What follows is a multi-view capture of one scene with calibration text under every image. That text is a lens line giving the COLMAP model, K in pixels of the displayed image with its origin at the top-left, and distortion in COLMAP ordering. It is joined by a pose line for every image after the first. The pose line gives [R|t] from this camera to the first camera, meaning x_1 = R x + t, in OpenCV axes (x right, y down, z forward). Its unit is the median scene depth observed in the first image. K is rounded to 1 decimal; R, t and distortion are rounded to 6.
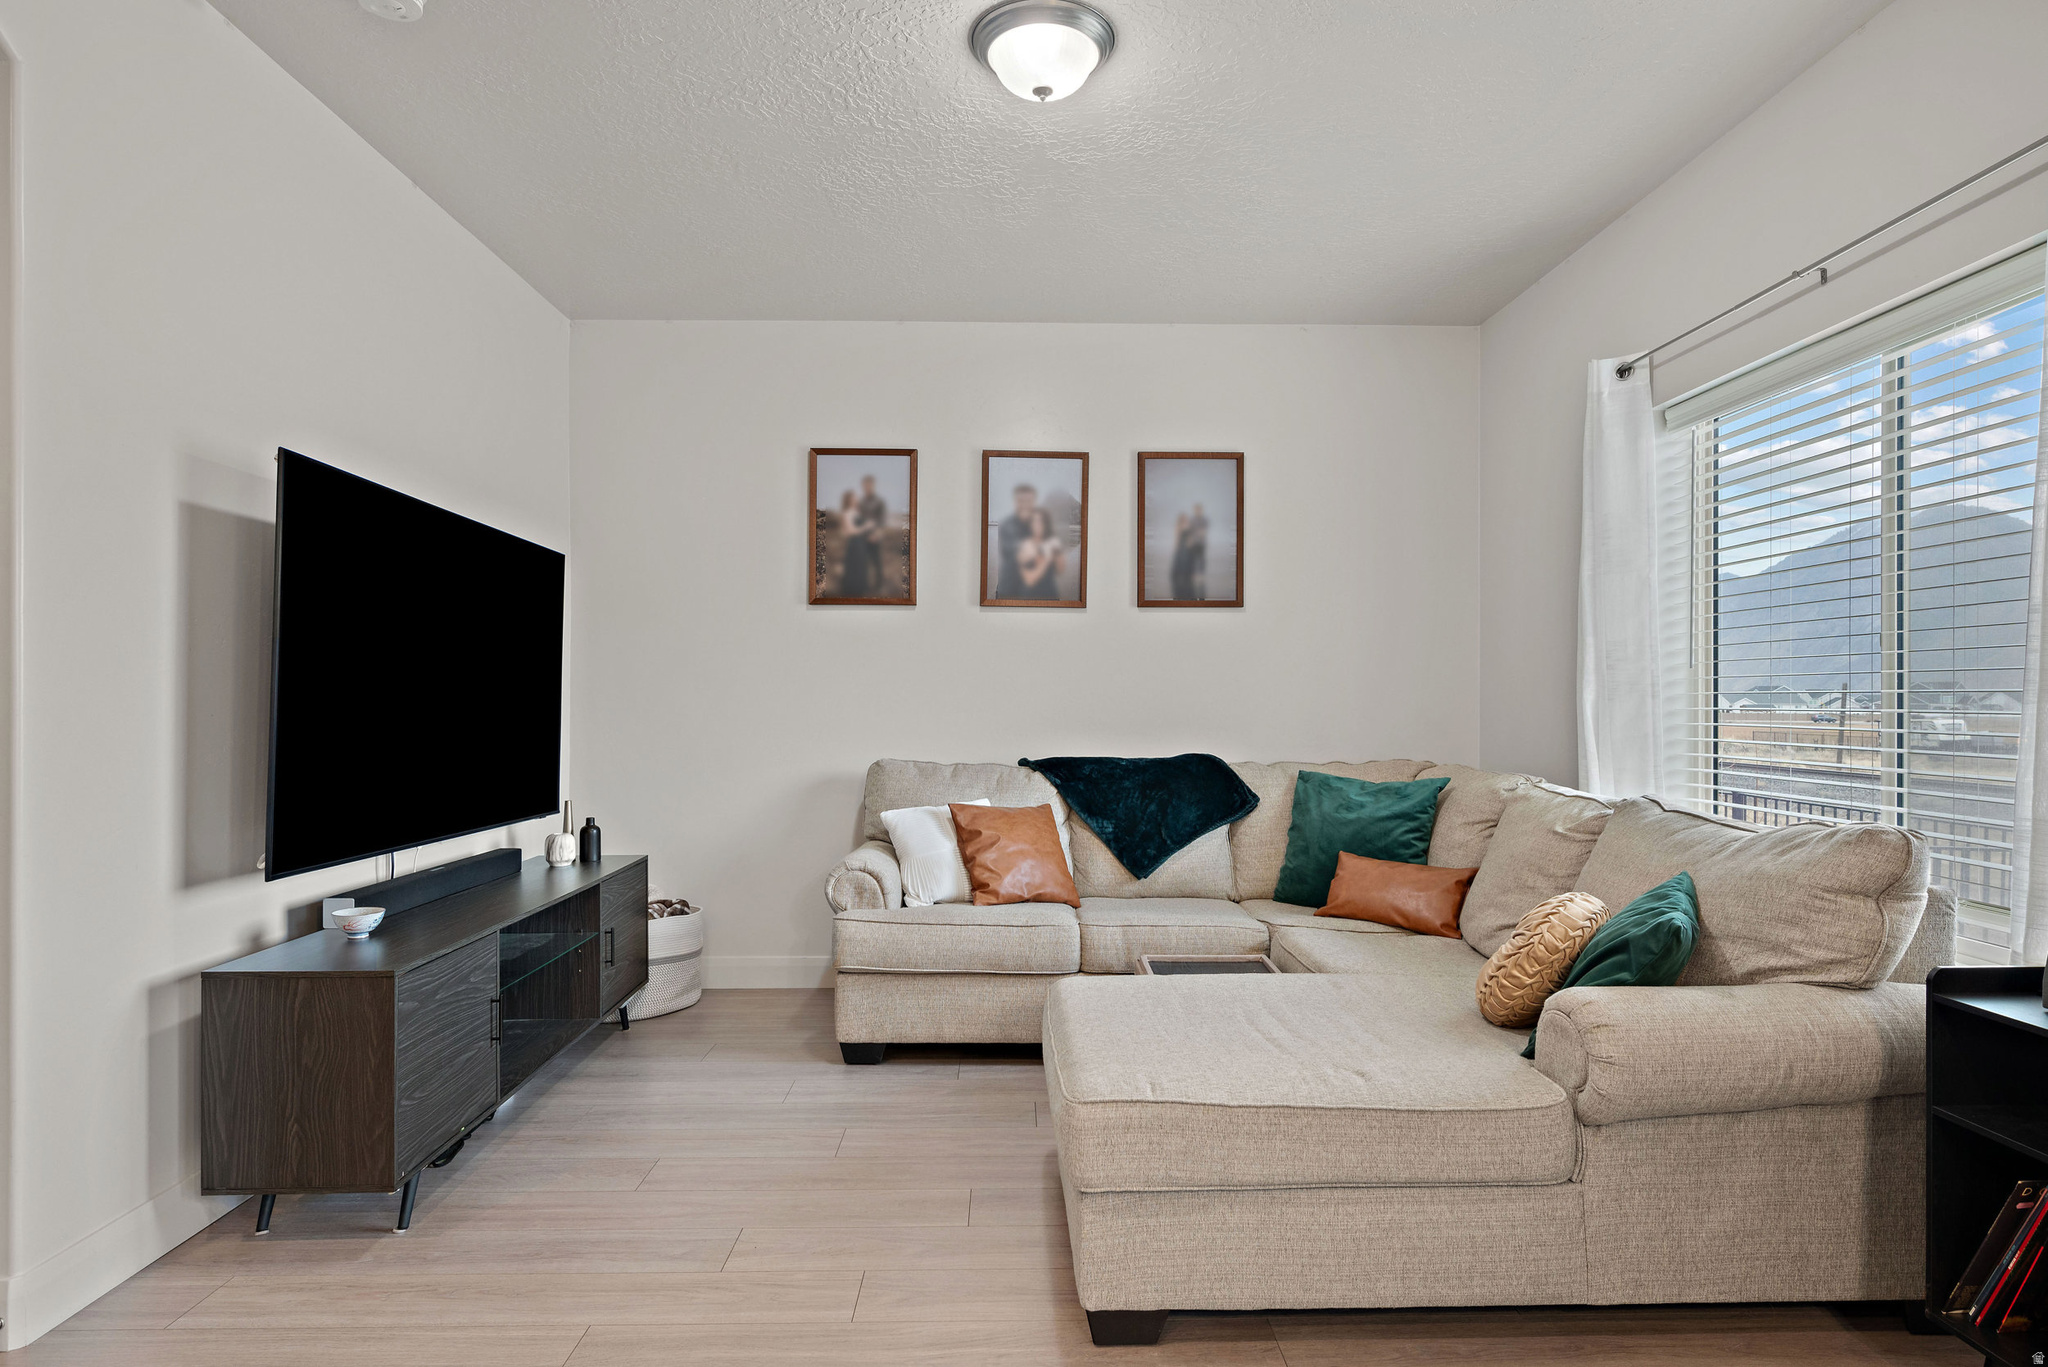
lens RADIAL K [[1147.5, 0, 1021.7], [0, 1147.5, 691.9], [0, 0, 1]] dist [0.001242, -0.000978]
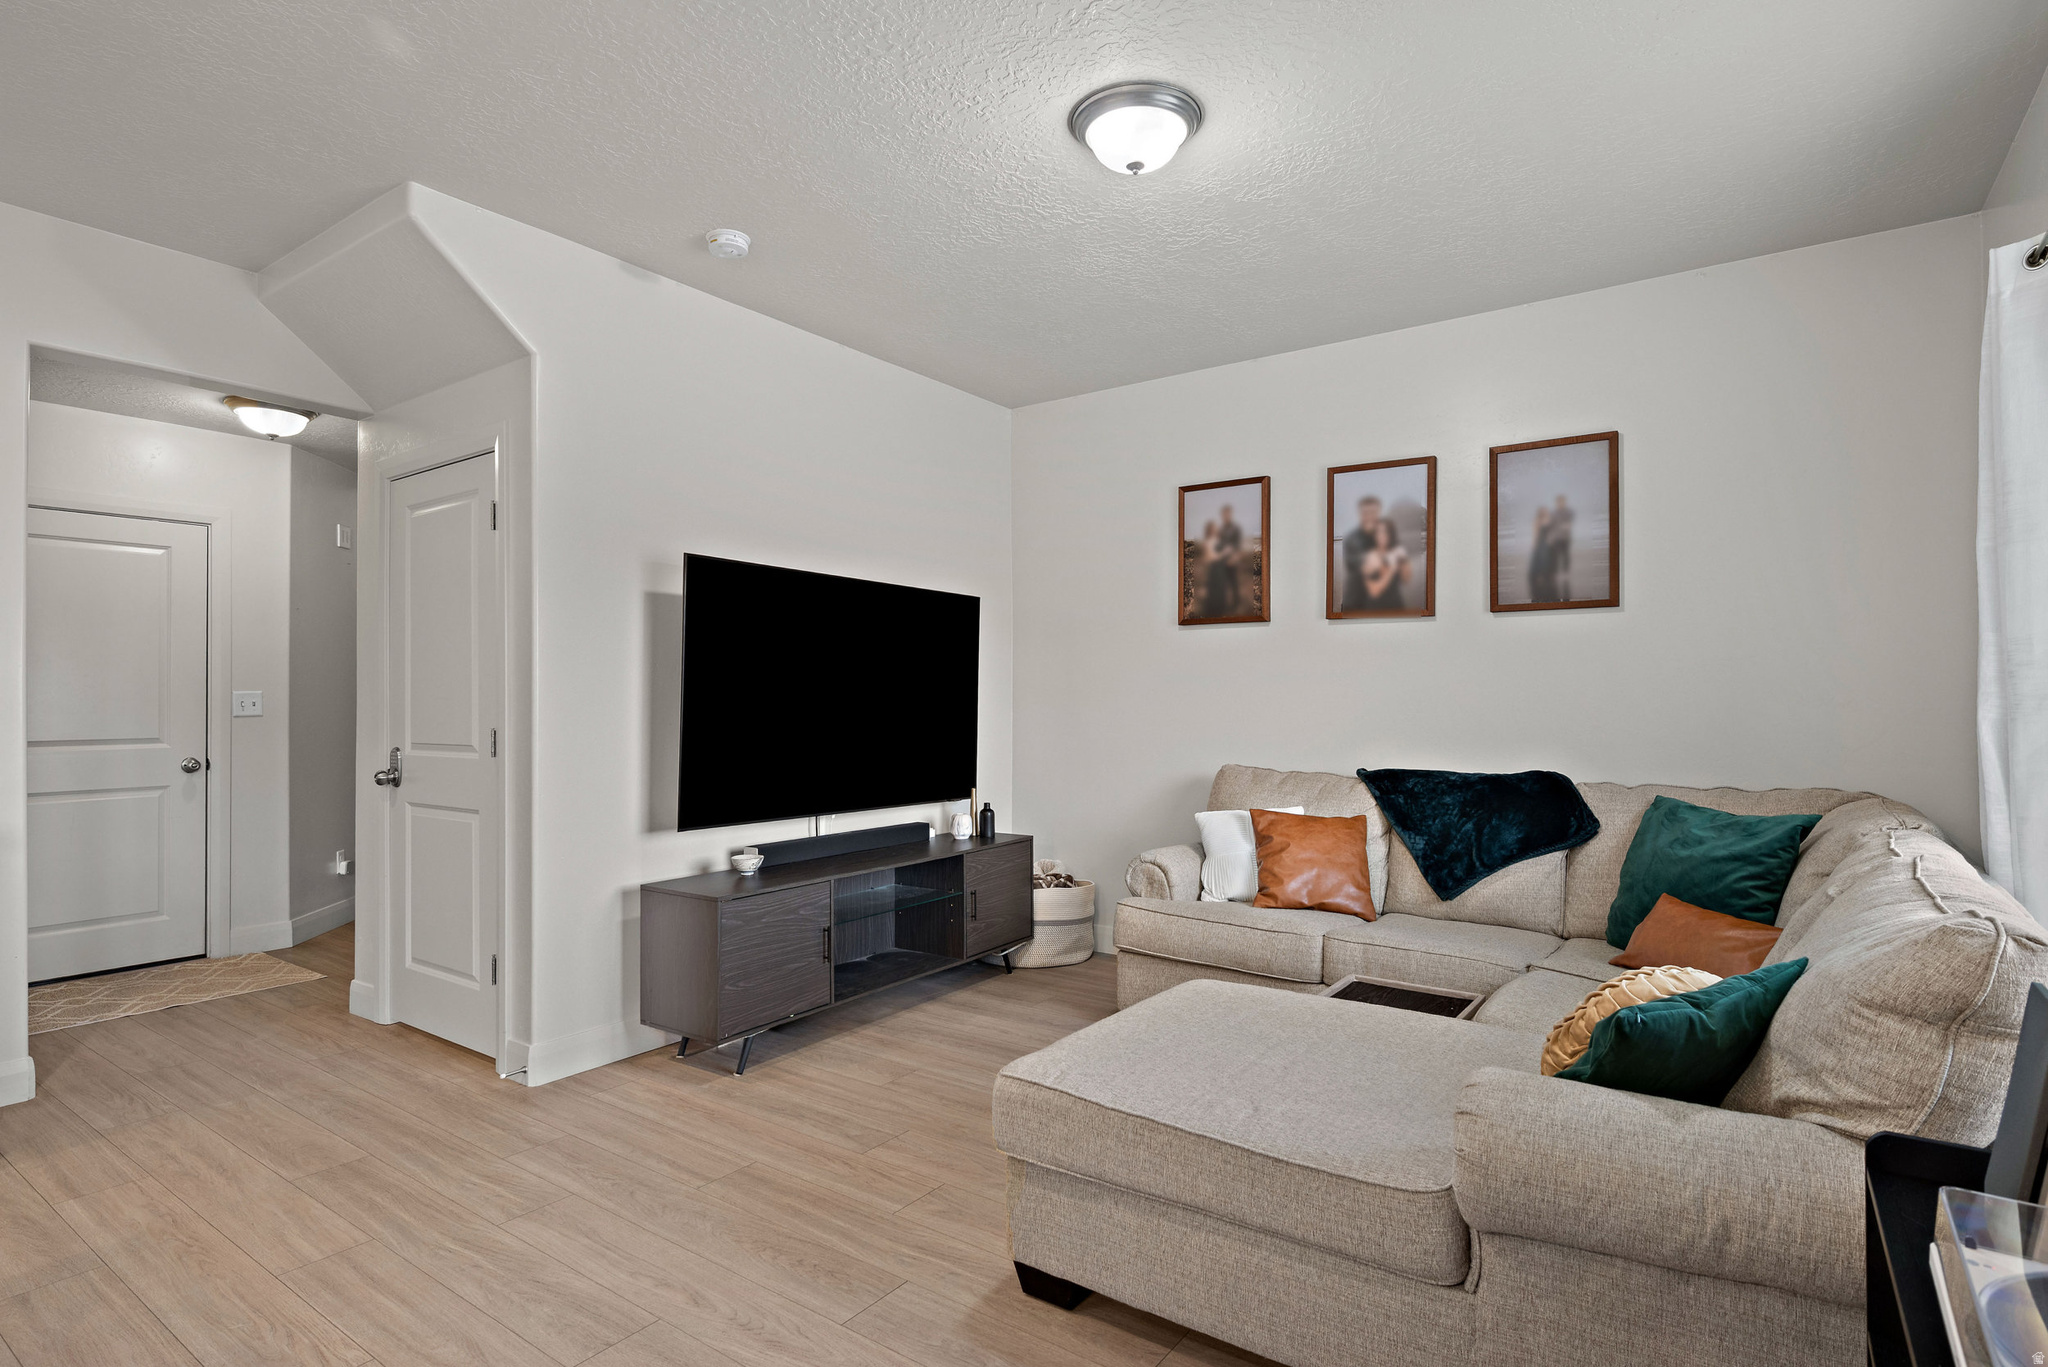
lens RADIAL K [[1059.8, 0, 1021.2], [0, 1059.8, 687.0], [0, 0, 1]] dist [0.000851, 0.000328]
pose [[0.795819, -0.008537, -0.605475, 0.382993], [0.006915, 0.999964, -0.005010, -0.013323], [0.605496, -0.000199, 0.795849, 0.090062]]
